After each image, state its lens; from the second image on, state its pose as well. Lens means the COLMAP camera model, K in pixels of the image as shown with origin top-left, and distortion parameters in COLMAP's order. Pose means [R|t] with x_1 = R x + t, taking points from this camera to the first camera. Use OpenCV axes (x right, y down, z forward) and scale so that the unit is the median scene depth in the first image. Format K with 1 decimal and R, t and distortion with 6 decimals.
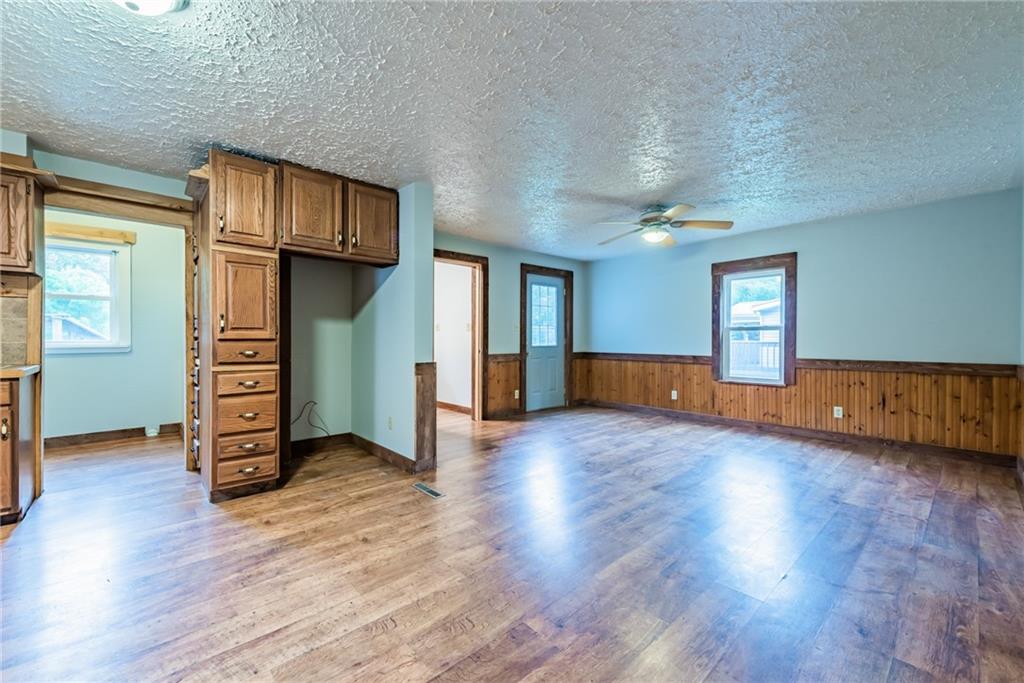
lens RADIAL K [[408.7, 0, 509.6], [0, 408.7, 340.7], [0, 0, 1]] dist [0.017689, -0.006916]
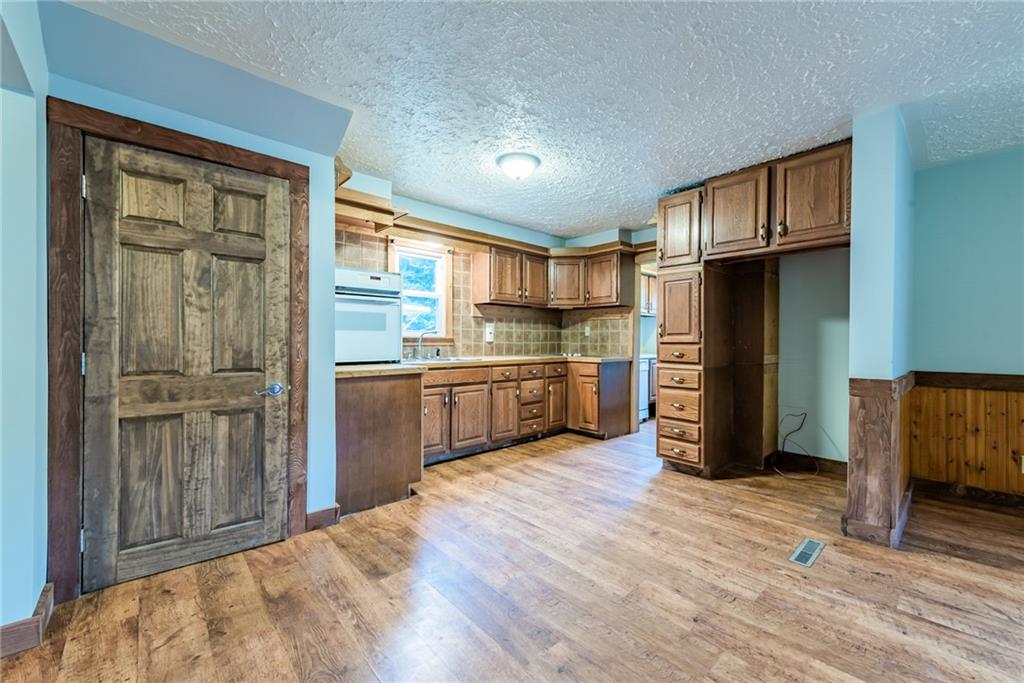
lens RADIAL K [[408.7, 0, 509.6], [0, 408.7, 340.7], [0, 0, 1]] dist [0.017689, -0.006916]
pose [[-0.008215, -0.000958, -0.999966, 0.566491], [-0.006721, 0.999977, -0.000903, -0.004877], [0.999944, 0.006713, -0.008222, 0.505188]]
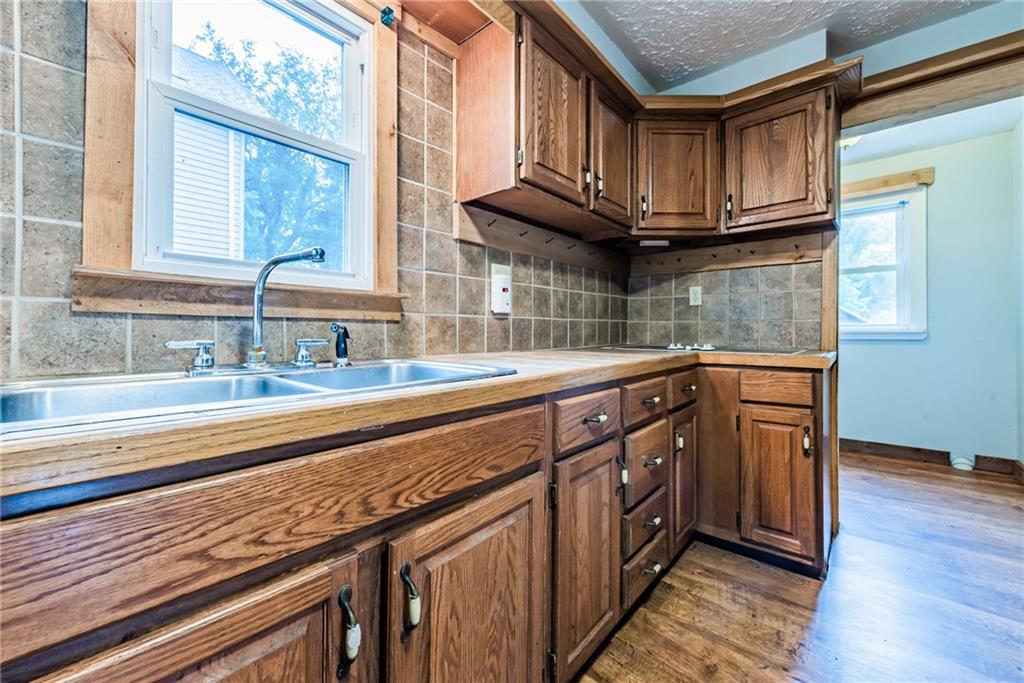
lens RADIAL K [[408.4, 0, 516.7], [0, 408.4, 327.3], [0, 0, 1]] dist [0.014839, 0.000006]
pose [[0.127349, -0.008717, -0.991820, -0.492615], [-0.004210, 0.999948, -0.009329, 0.025341], [0.991849, 0.005363, 0.127306, 0.353023]]
